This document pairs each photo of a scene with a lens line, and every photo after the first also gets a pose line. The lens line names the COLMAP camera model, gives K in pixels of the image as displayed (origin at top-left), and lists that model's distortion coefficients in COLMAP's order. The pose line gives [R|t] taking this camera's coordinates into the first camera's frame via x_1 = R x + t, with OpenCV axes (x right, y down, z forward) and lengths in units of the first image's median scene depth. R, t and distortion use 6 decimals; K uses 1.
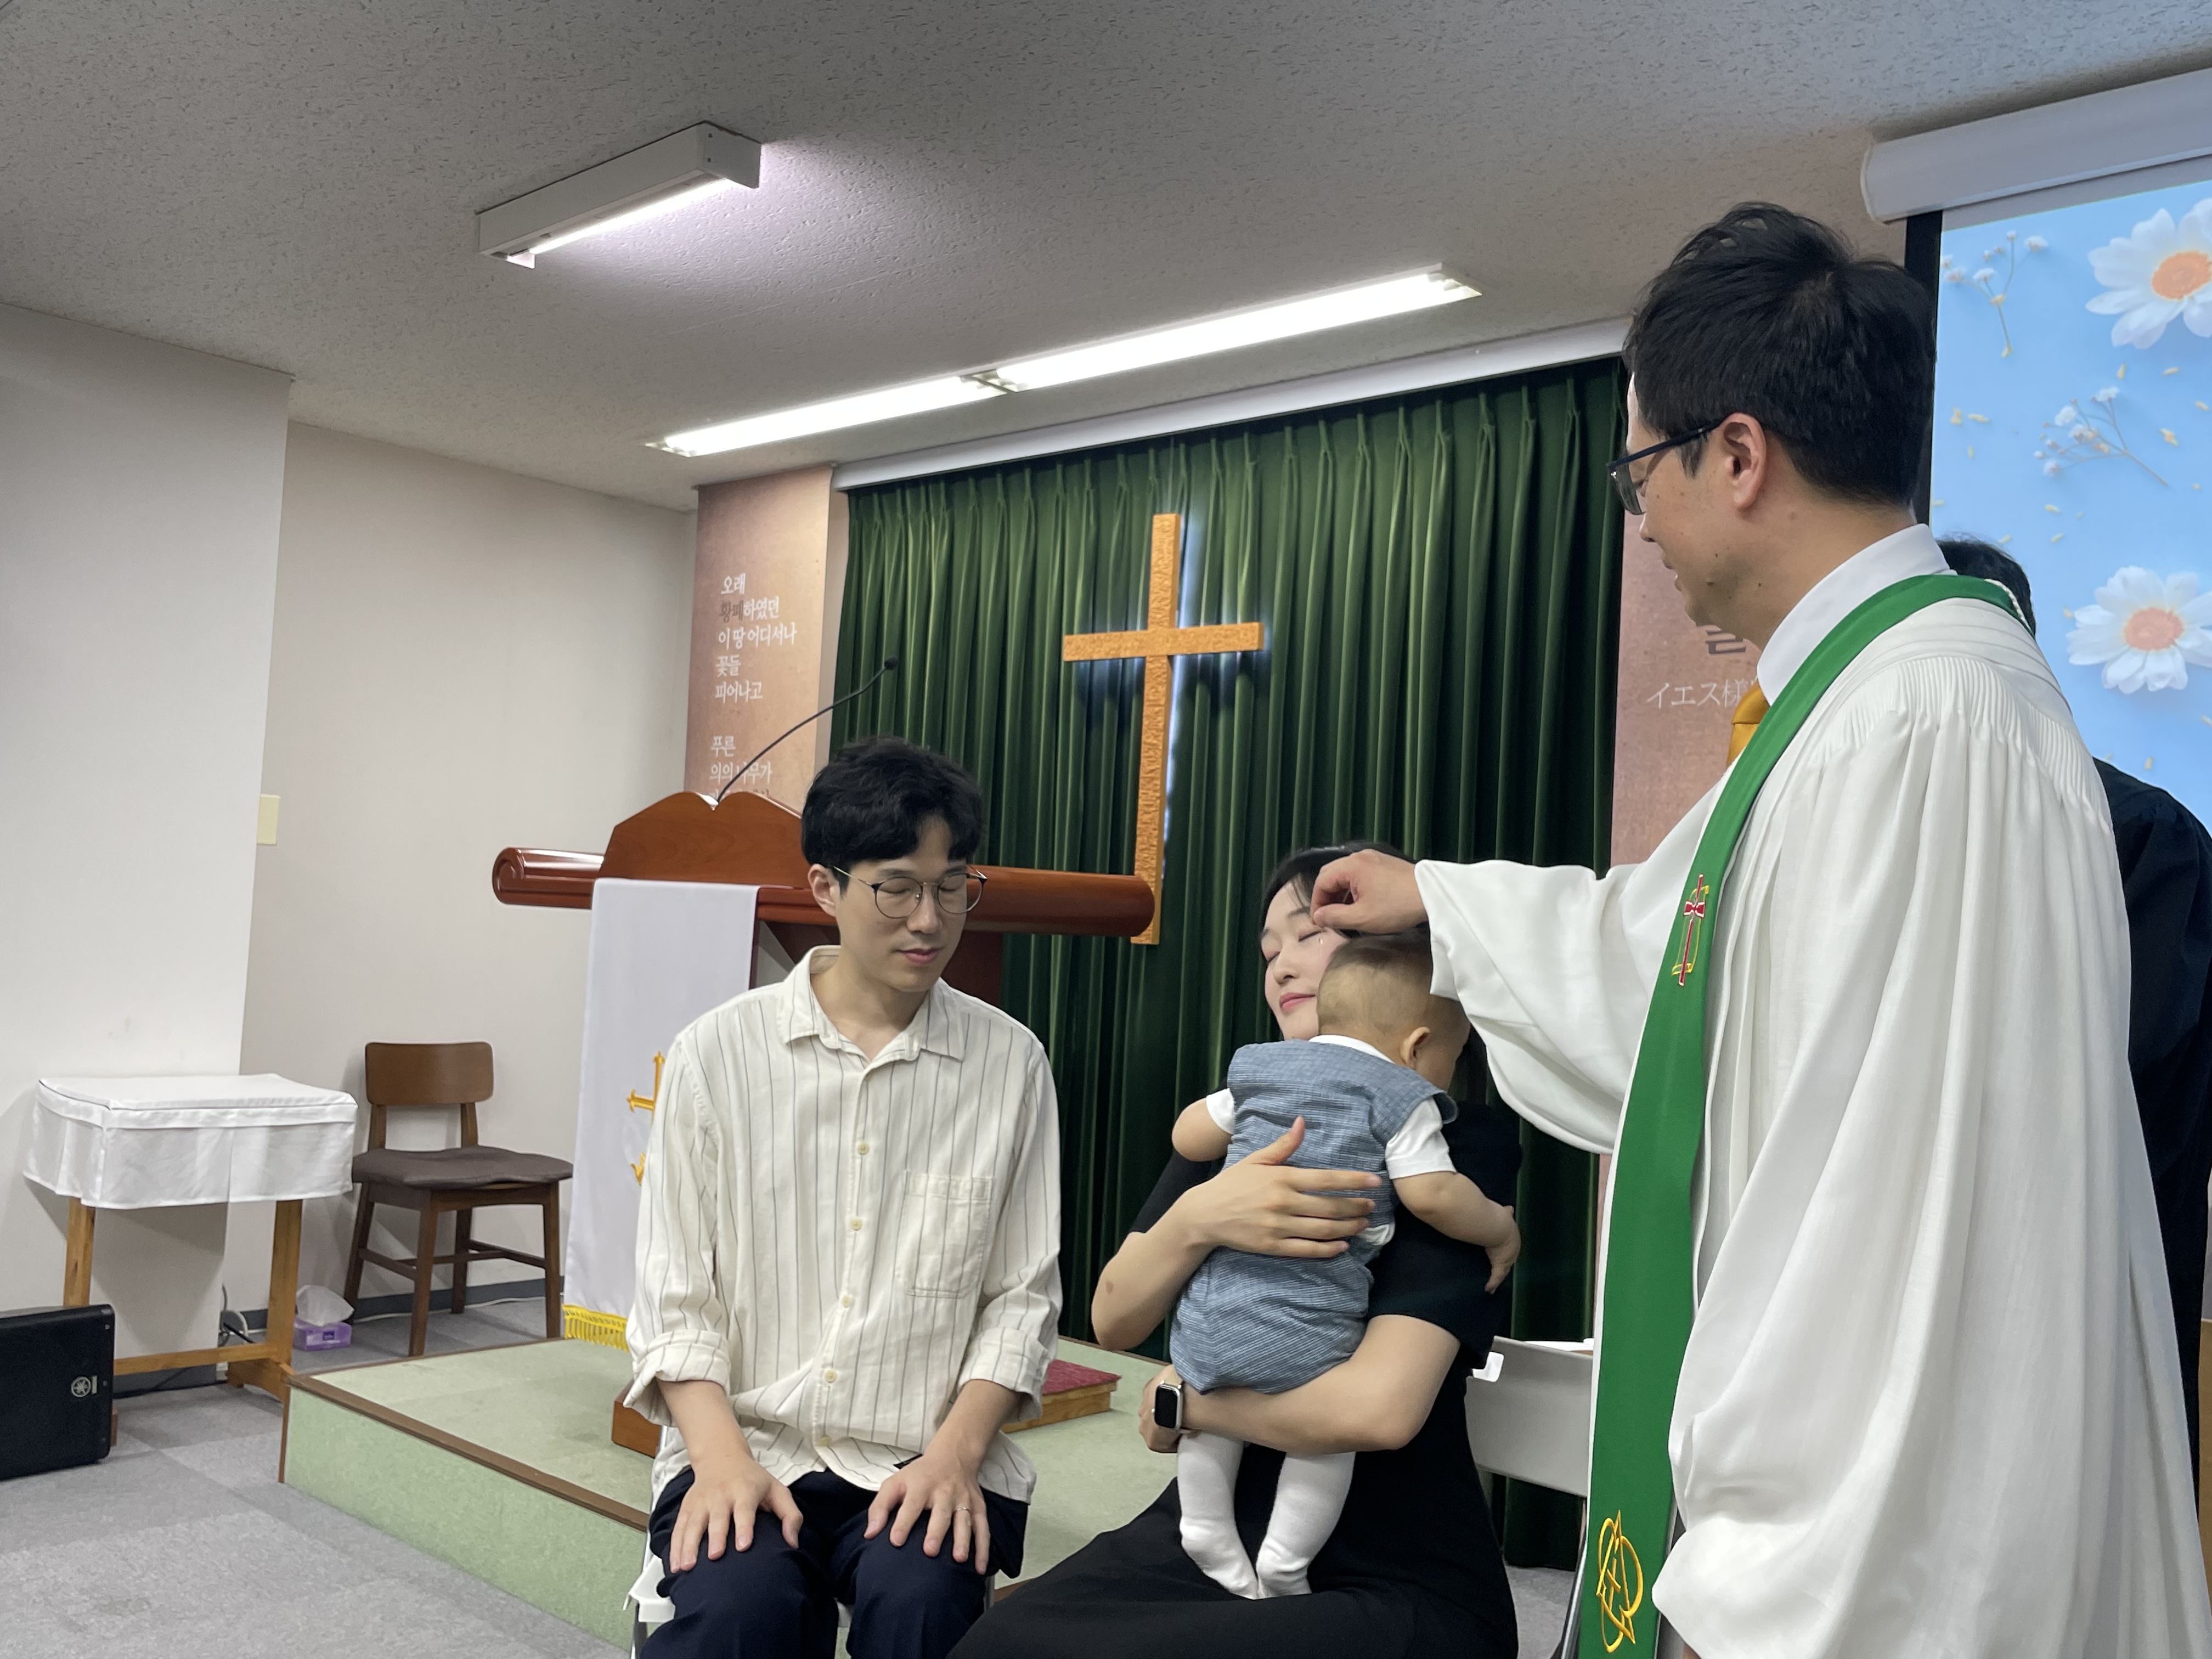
lens RADIAL K [[1930.6, 0, 1161.9], [0, 1930.6, 855.3], [0, 0, 1]] dist [0.035267, -0.043989]
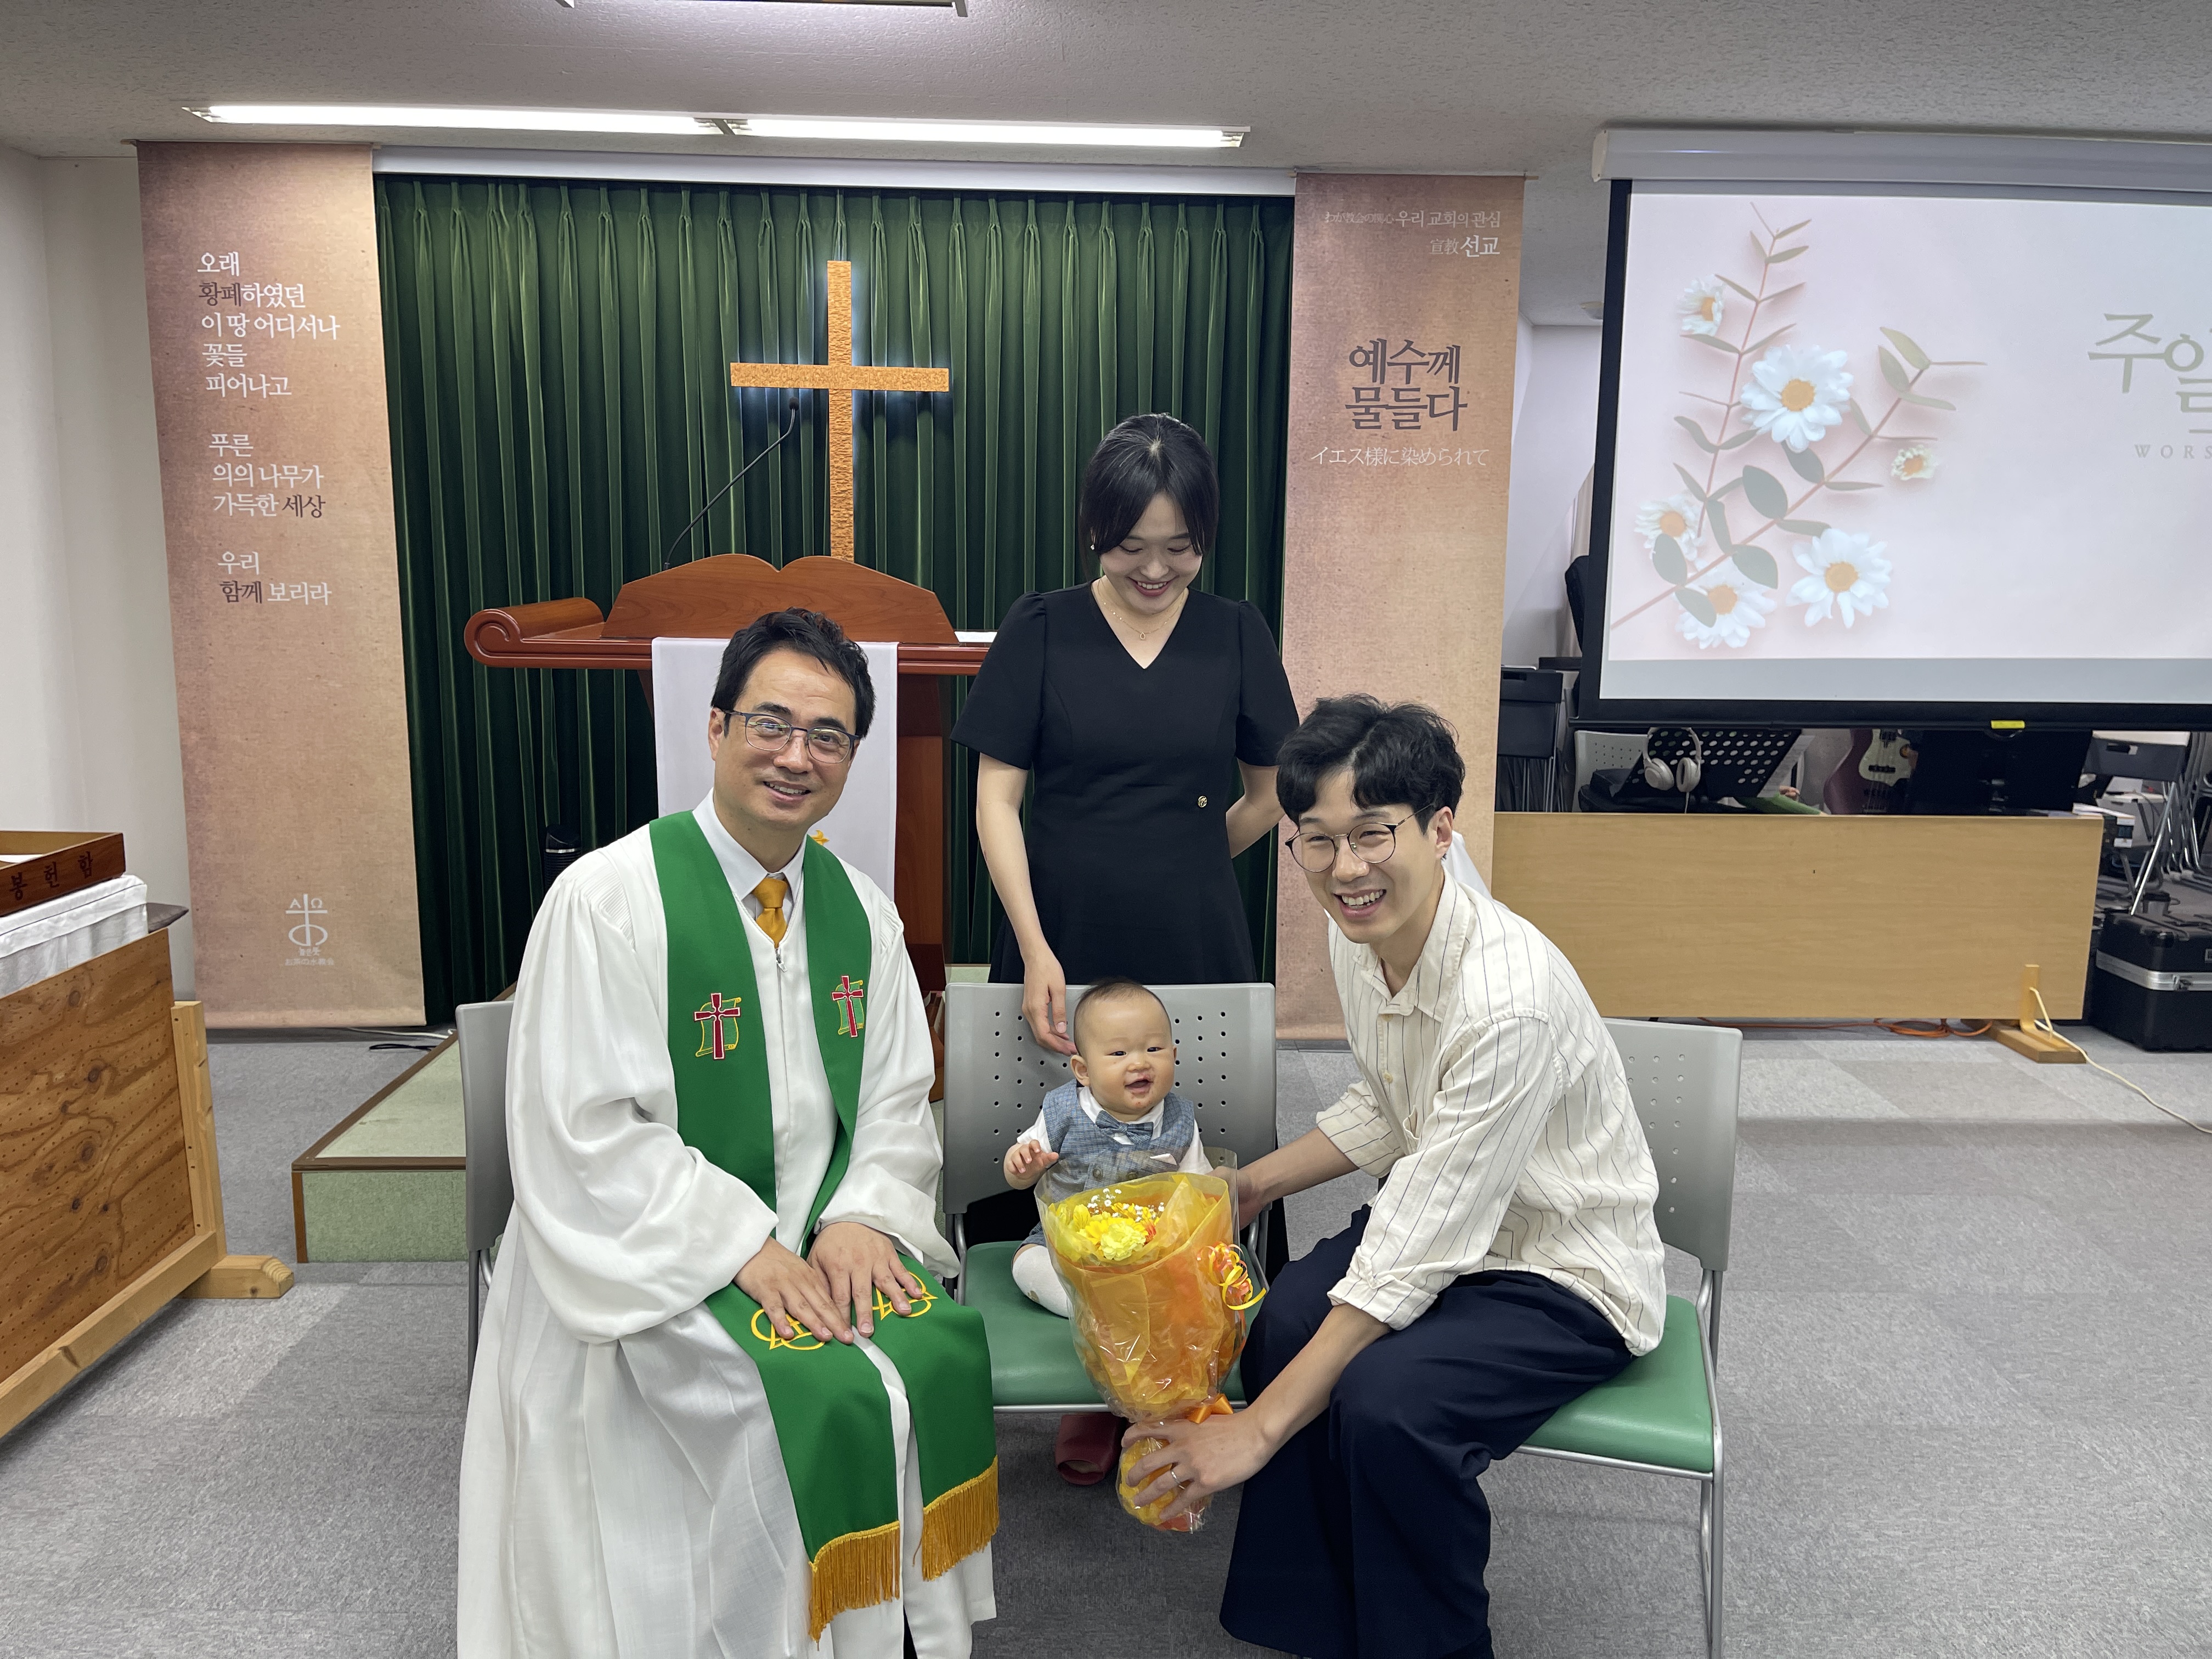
lens RADIAL K [[1669.9, 0, 1120.7], [0, 1669.9, 829.2], [0, 0, 1]] dist [0.078576, -0.094005]
pose [[0.731591, -0.158794, 0.662992, -0.600455], [-0.000815, 0.972291, 0.233774, -0.084410], [-0.681743, -0.171567, 0.711190, 0.120494]]
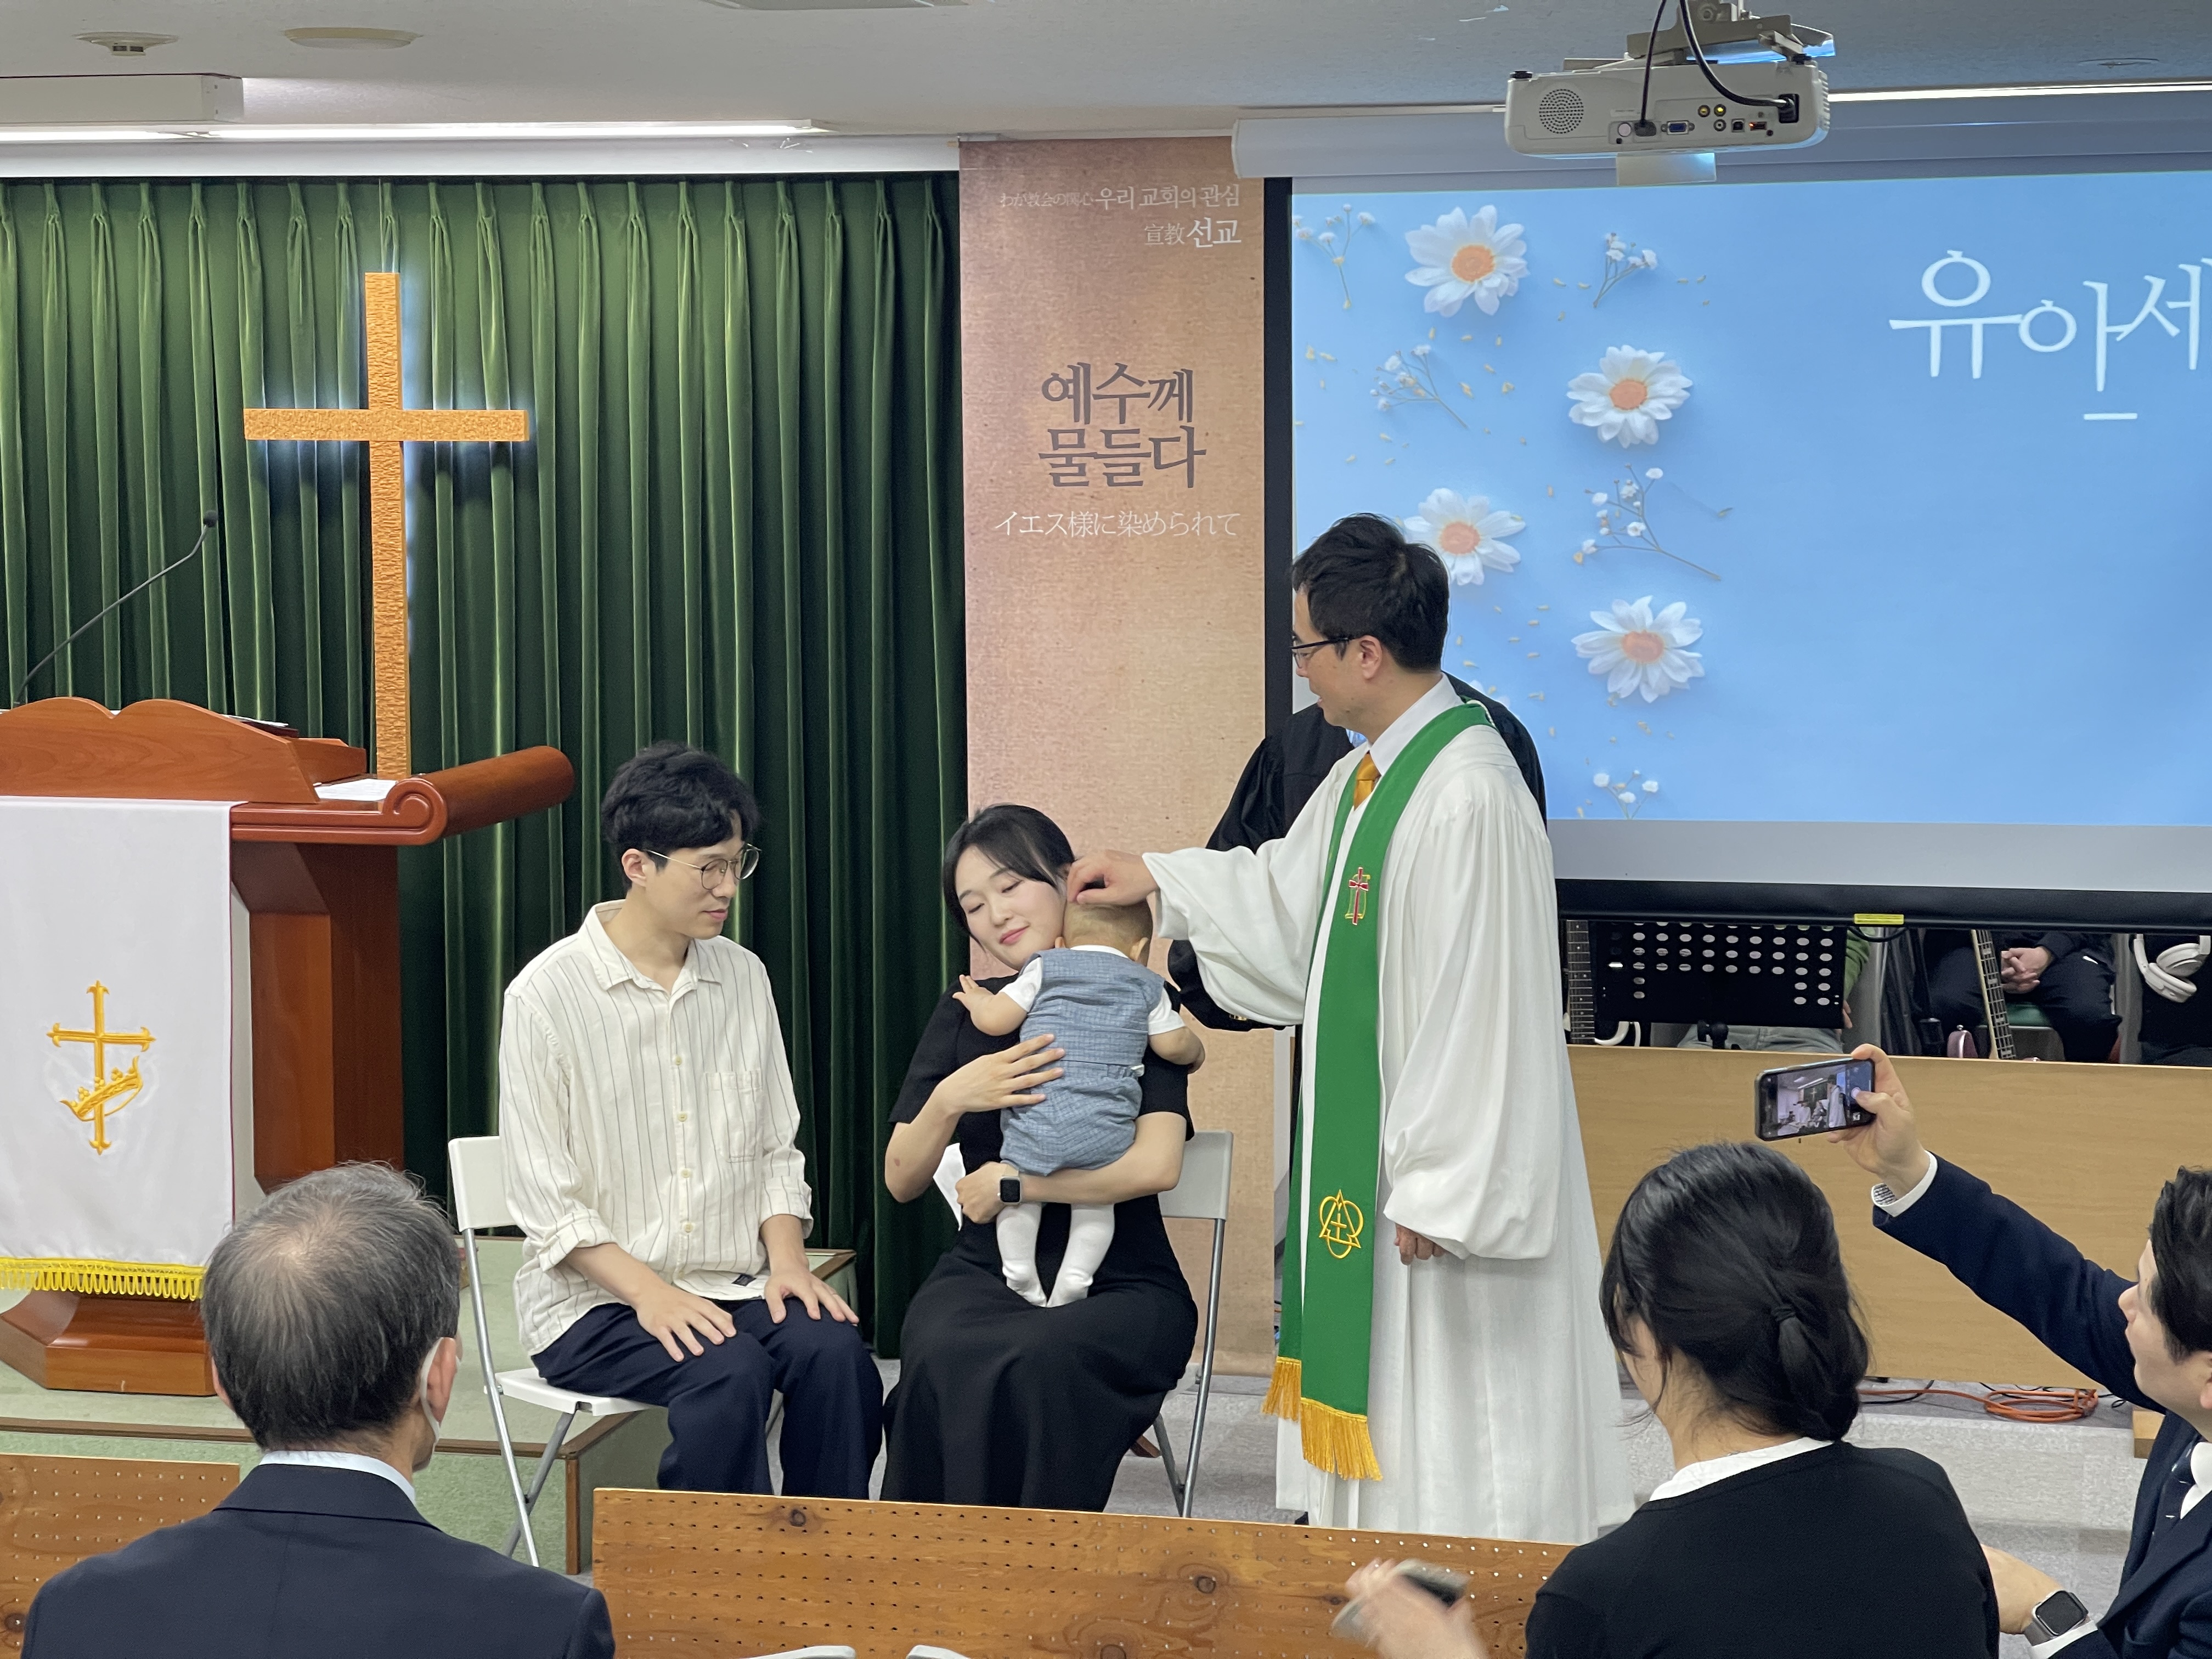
lens RADIAL K [[4071.5, 0, 1124.8], [0, 4071.5, 815.8], [0, 0, 1]] dist [0.230718, 0.000000]
pose [[0.885838, -0.103879, 0.452217, -0.561640], [0.034241, 0.986595, 0.159557, -0.222350], [-0.462730, -0.125857, 0.877520, -0.786121]]
